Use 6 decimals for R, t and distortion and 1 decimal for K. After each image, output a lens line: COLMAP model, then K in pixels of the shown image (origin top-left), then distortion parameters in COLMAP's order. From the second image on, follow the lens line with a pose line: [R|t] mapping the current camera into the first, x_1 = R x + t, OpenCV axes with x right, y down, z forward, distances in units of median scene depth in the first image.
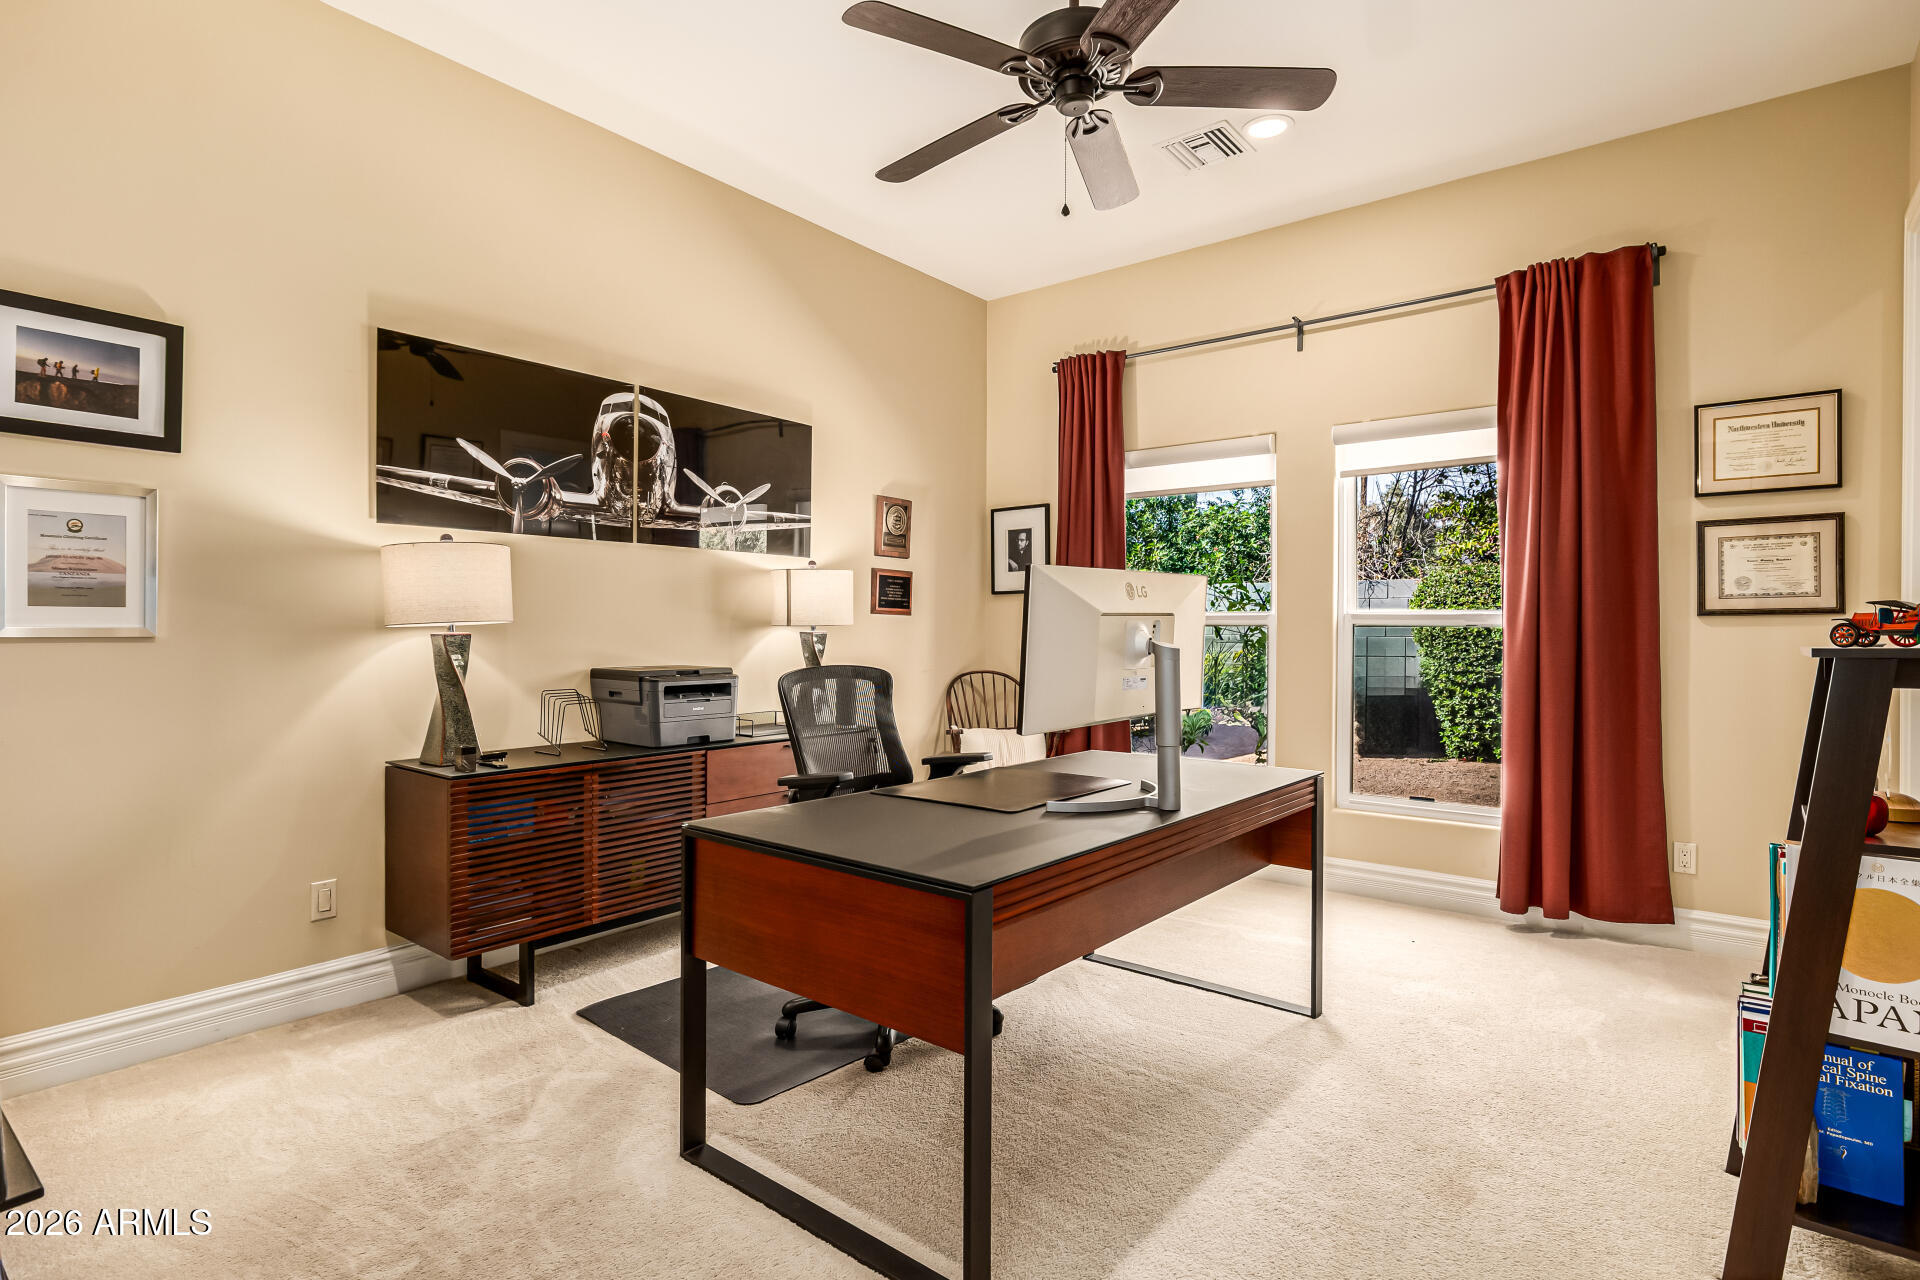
lens RADIAL K [[985.0, 0, 951.4], [0, 985.0, 630.6], [0, 0, 1]] dist [0.004100, 0.000332]
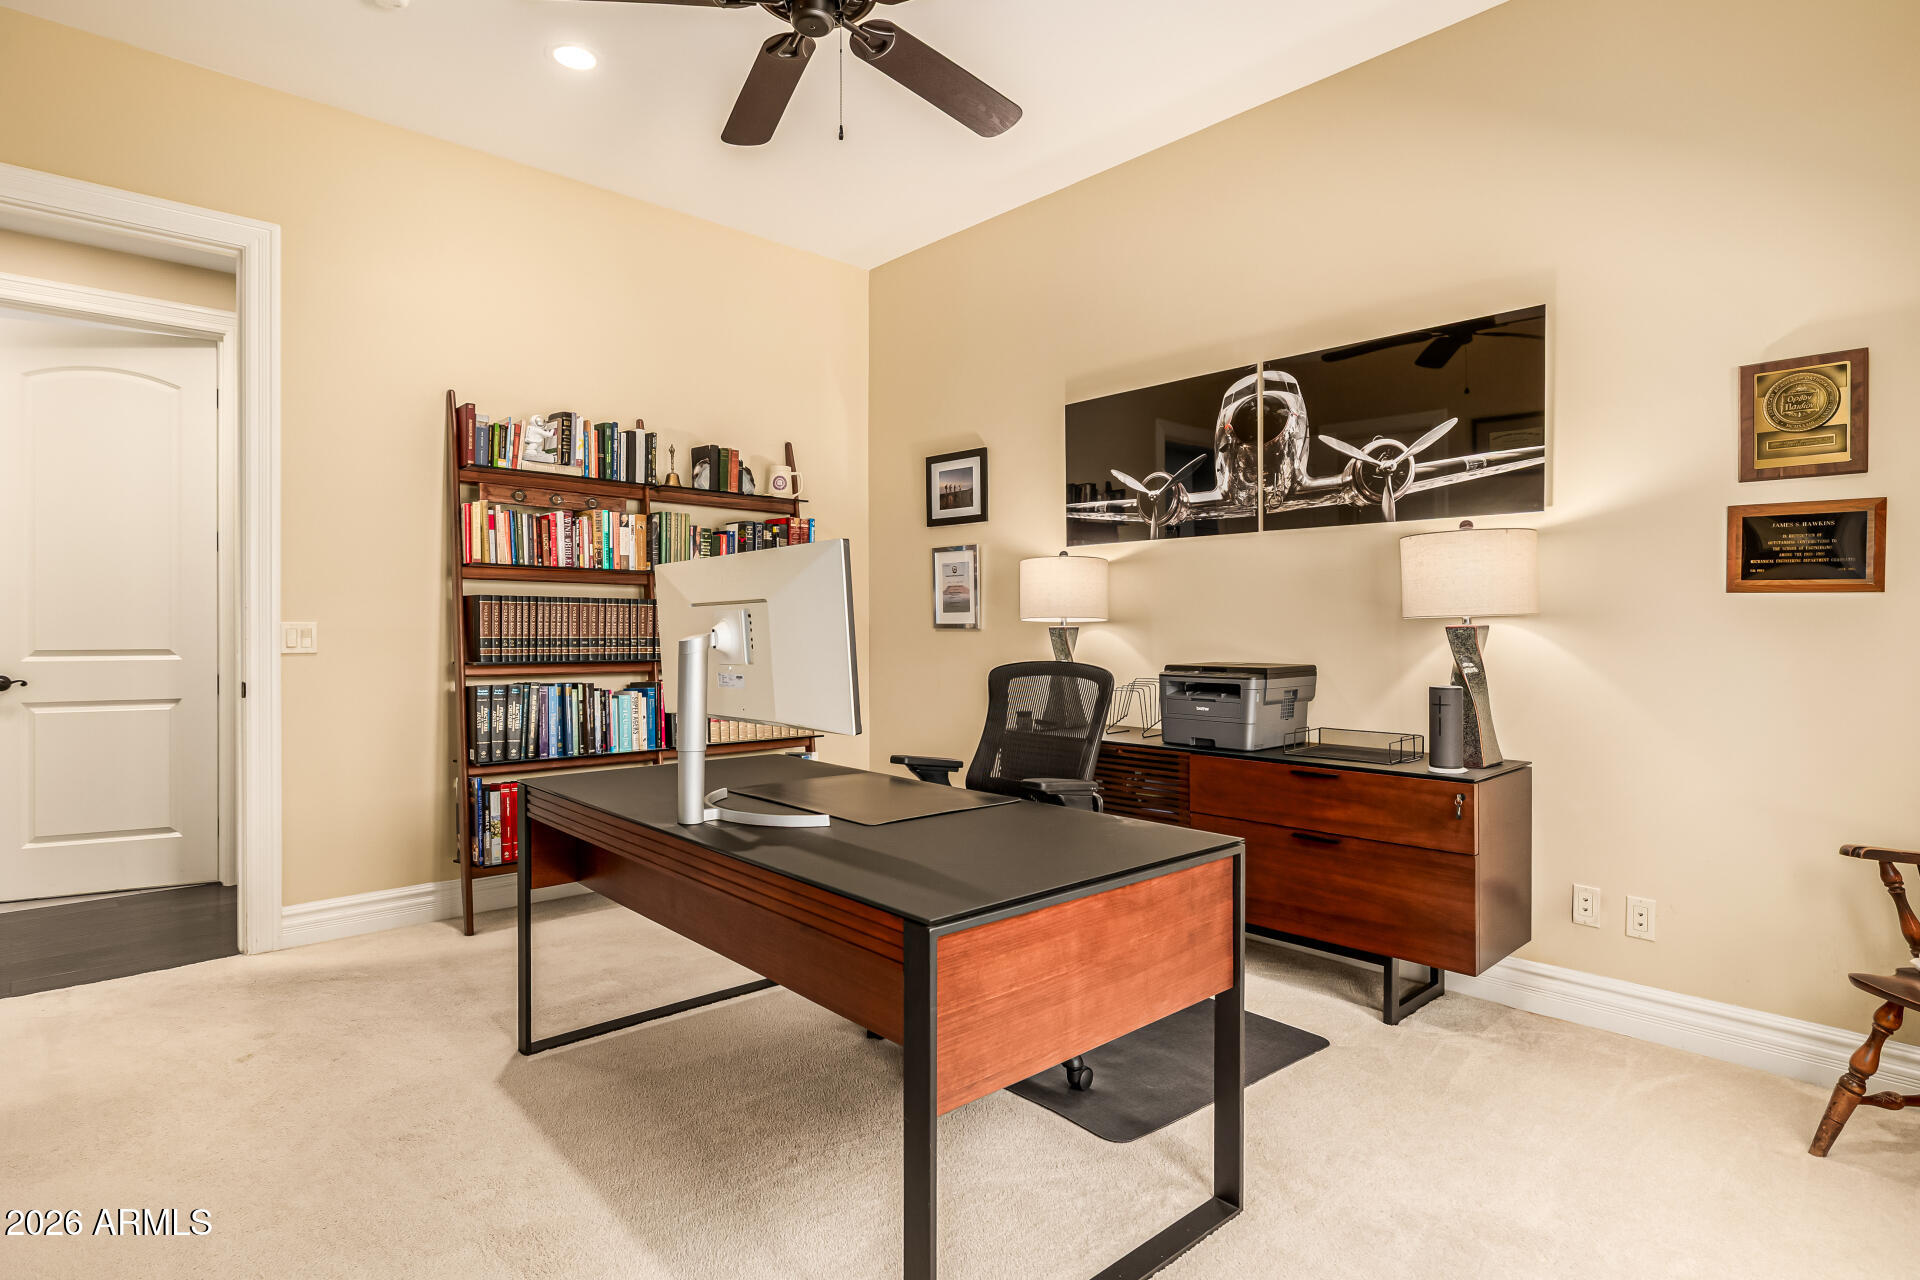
lens RADIAL K [[985.0, 0, 956.9], [0, 985.0, 636.5], [0, 0, 1]] dist [0.004100, 0.000332]
pose [[-0.141150, 0.007991, -0.989956, 0.664862], [-0.001079, 0.999966, 0.008226, 0.004178], [0.989988, 0.002229, -0.141137, 0.861882]]
